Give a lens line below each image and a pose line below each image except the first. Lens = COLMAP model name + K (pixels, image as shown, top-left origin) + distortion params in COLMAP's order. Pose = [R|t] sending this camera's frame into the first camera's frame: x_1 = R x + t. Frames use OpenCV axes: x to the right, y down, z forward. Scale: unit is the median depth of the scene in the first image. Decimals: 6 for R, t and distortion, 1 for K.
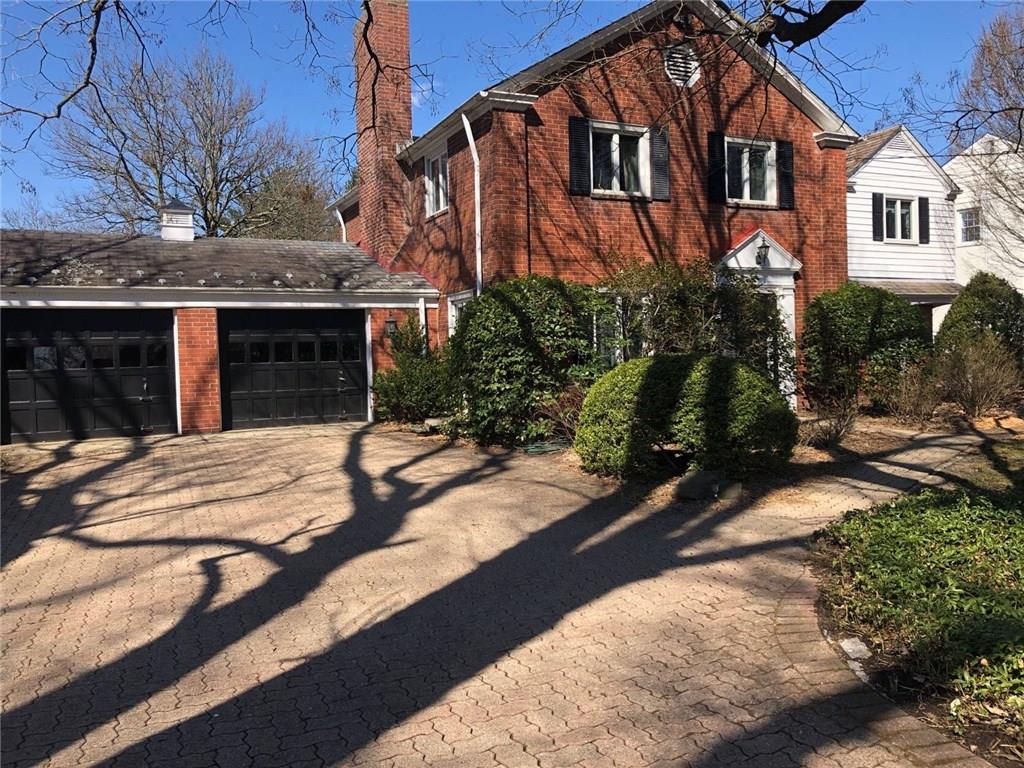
lens RADIAL K [[845.0, 0, 512.1], [0, 845.0, 381.5], [0, 0, 1]] dist [0.072600, -0.057462]
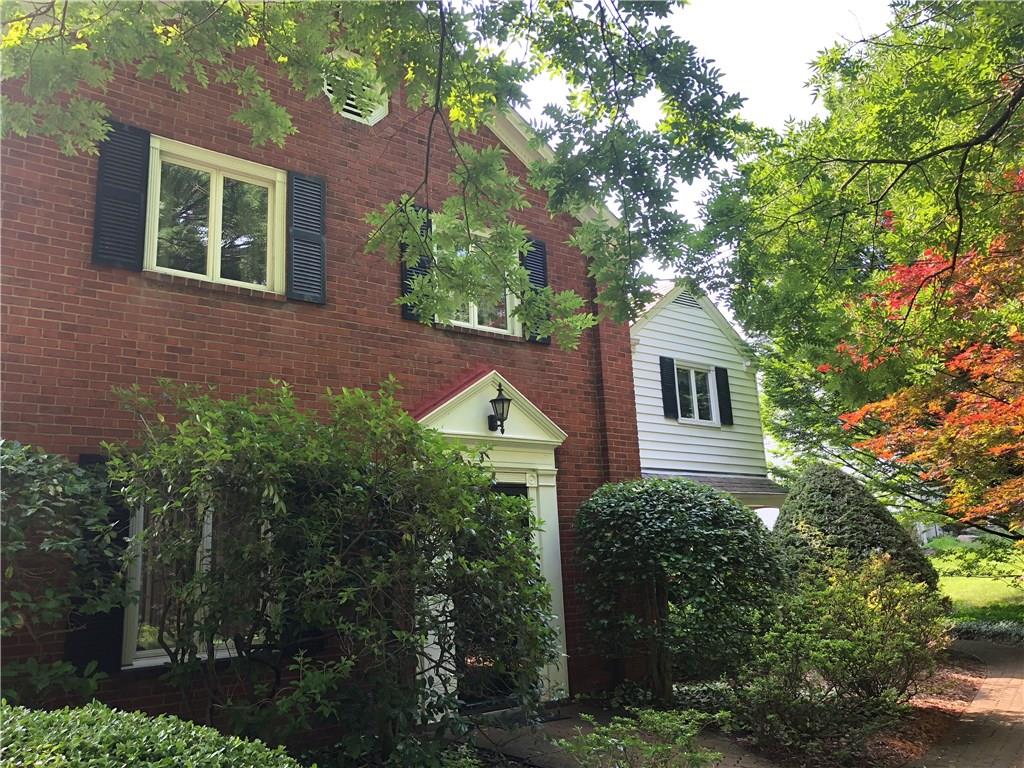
lens RADIAL K [[845.0, 0, 511.6], [0, 845.0, 383.3], [0, 0, 1]] dist [0.072600, -0.057462]
pose [[0.970401, 0.042841, 0.237669, 0.166046], [0.013622, 0.972863, -0.230982, -0.041352], [-0.241114, 0.227383, 0.943483, 0.463462]]
